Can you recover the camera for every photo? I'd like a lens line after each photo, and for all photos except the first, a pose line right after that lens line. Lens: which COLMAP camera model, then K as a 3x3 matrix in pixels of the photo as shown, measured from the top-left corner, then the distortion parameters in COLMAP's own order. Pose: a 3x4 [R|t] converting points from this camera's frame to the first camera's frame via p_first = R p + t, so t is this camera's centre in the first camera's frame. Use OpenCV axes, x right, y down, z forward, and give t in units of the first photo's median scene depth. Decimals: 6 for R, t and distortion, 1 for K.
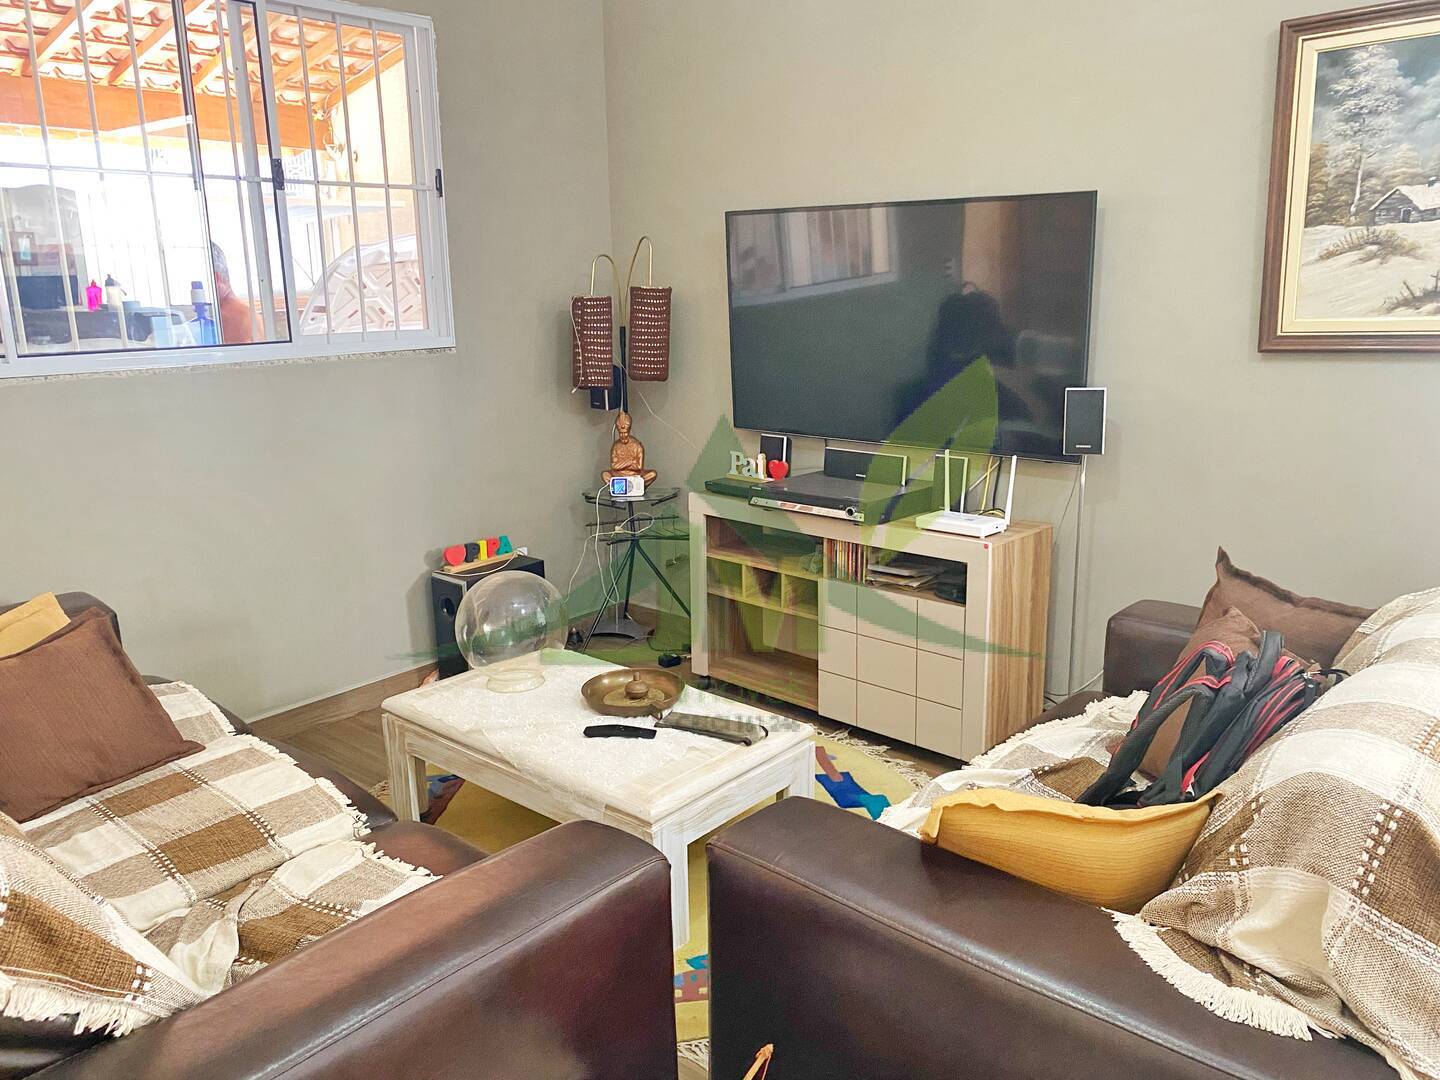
lens RADIAL K [[1090.3, 0, 717.1], [0, 1090.3, 541.0], [0, 0, 1]] dist [0.030244, -0.026781]
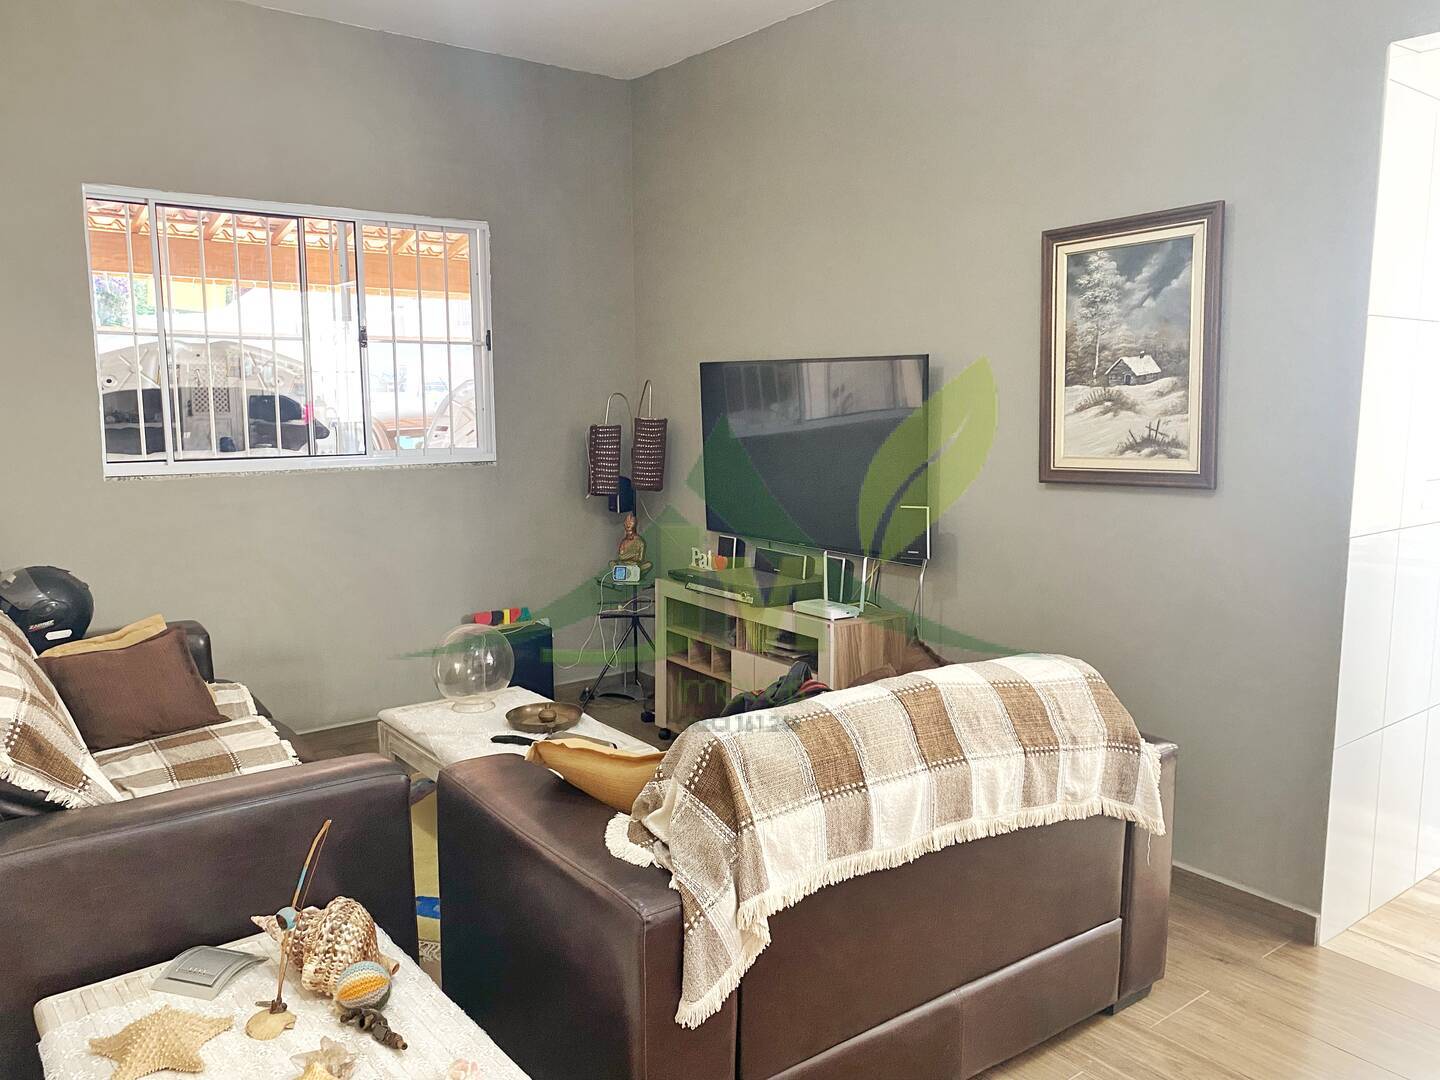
lens RADIAL K [[1090.3, 0, 707.8], [0, 1090.3, 550.4], [0, 0, 1]] dist [0.030244, -0.026781]
pose [[0.977116, 0.042075, -0.208504, 0.389868], [-0.061493, 0.994261, -0.087542, 0.039009], [0.203625, 0.098360, 0.974096, -0.292437]]
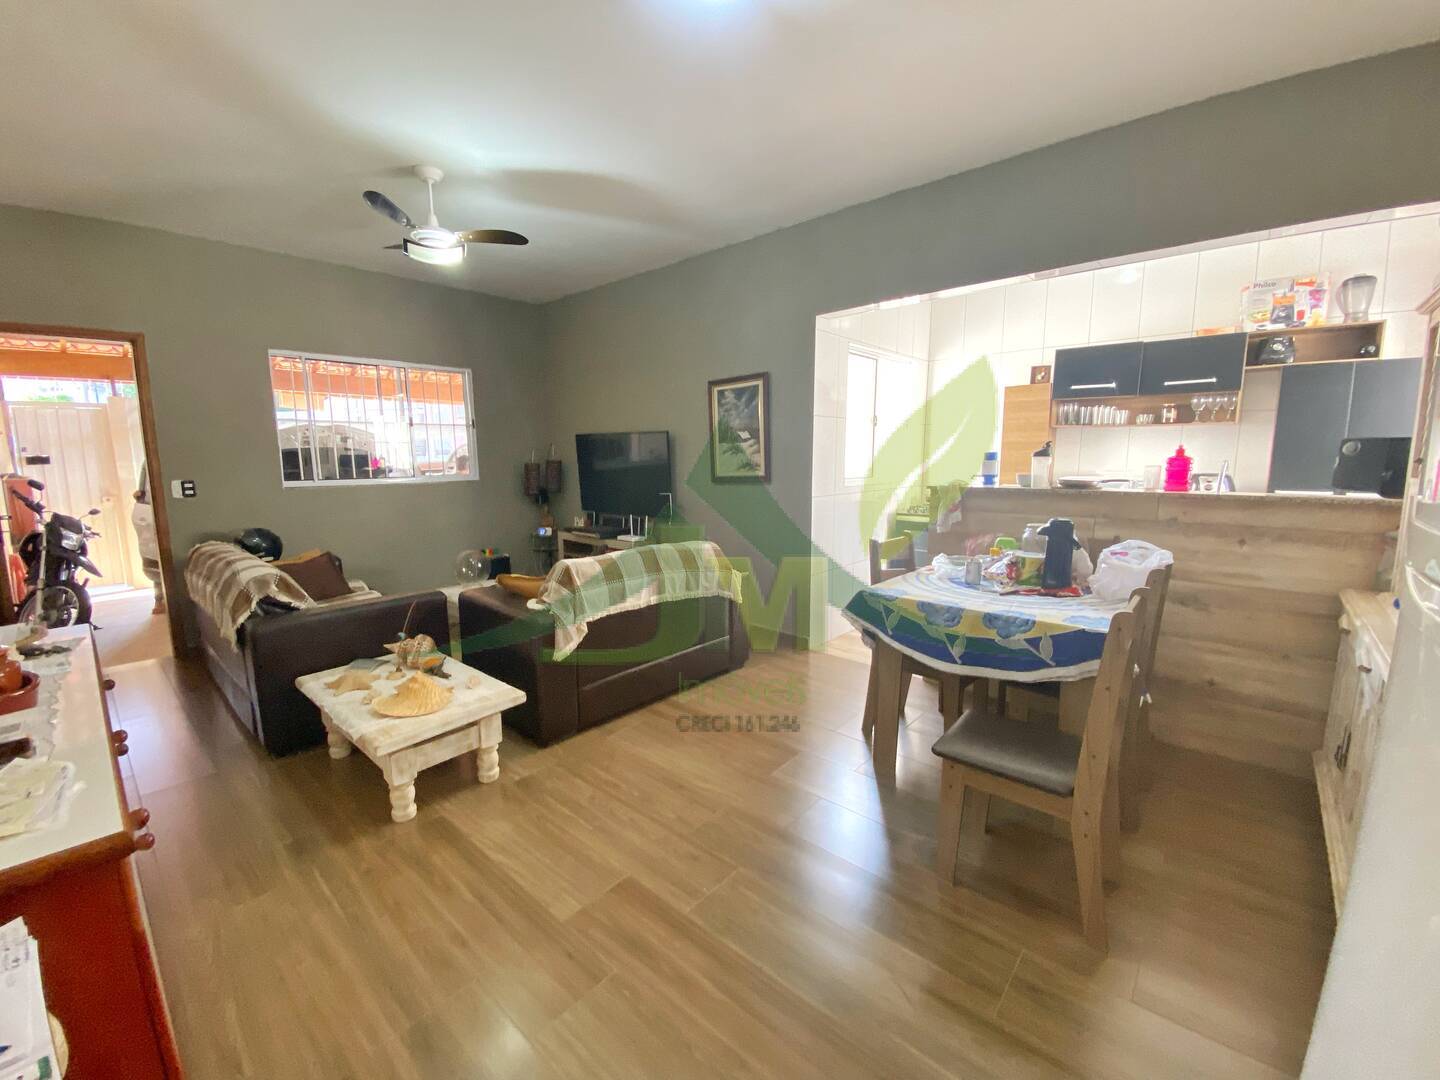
lens RADIAL K [[573.4, 0, 729.1], [0, 573.4, 545.9], [0, 0, 1]] dist [-0.006262, -0.004835]
pose [[0.999961, 0.007960, 0.003916, 0.542720], [-0.007593, 0.996247, -0.086219, 0.153343], [-0.004587, 0.086186, 0.996269, -0.624879]]
